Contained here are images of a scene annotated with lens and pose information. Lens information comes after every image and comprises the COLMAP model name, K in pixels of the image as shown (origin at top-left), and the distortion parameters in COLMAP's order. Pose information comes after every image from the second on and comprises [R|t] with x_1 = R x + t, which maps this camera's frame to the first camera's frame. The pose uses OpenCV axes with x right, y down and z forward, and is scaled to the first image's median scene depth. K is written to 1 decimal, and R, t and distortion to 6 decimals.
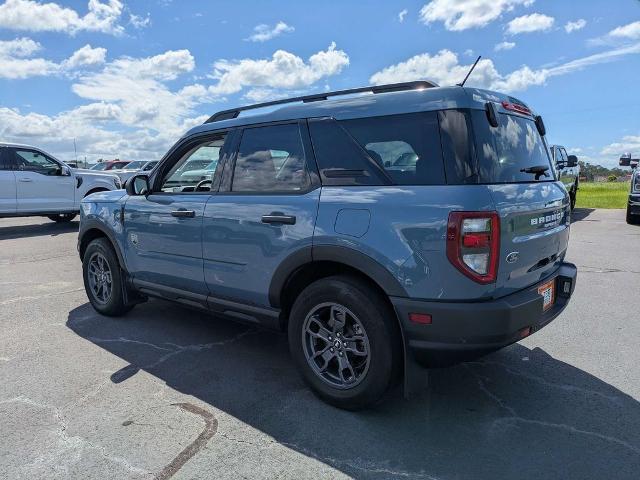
lens RADIAL K [[479.9, 0, 325.7], [0, 479.9, 248.2], [0, 0, 1]] dist [0.032828, -0.008020]
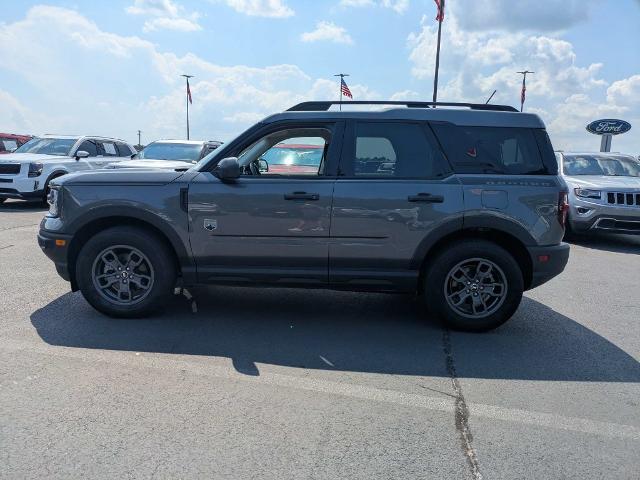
lens RADIAL K [[479.9, 0, 296.8], [0, 479.9, 230.4], [0, 0, 1]] dist [0.032828, -0.008020]
pose [[0.766024, -0.066985, 0.639313, -1.075254], [0.061329, 0.997635, 0.031044, -0.034336], [-0.639880, 0.015428, 0.768320, 0.209861]]
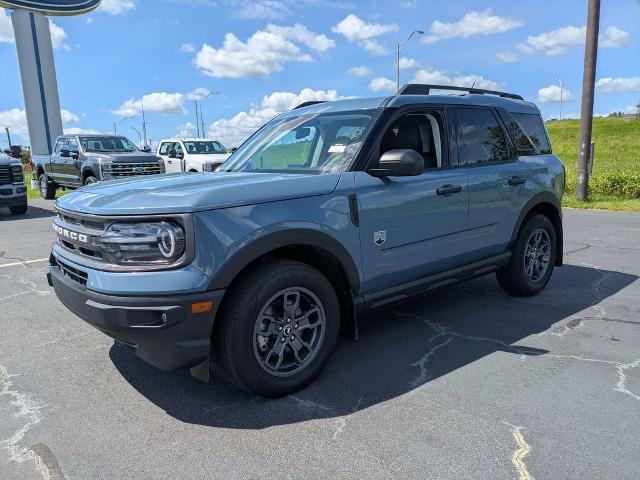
lens RADIAL K [[479.9, 0, 301.9], [0, 479.9, 243.1], [0, 0, 1]] dist [0.032828, -0.008020]
pose [[0.178326, -0.175304, 0.968229, -1.405158], [0.169226, 0.974804, 0.145327, -0.173155], [-0.969310, 0.137934, 0.203499, 1.200428]]
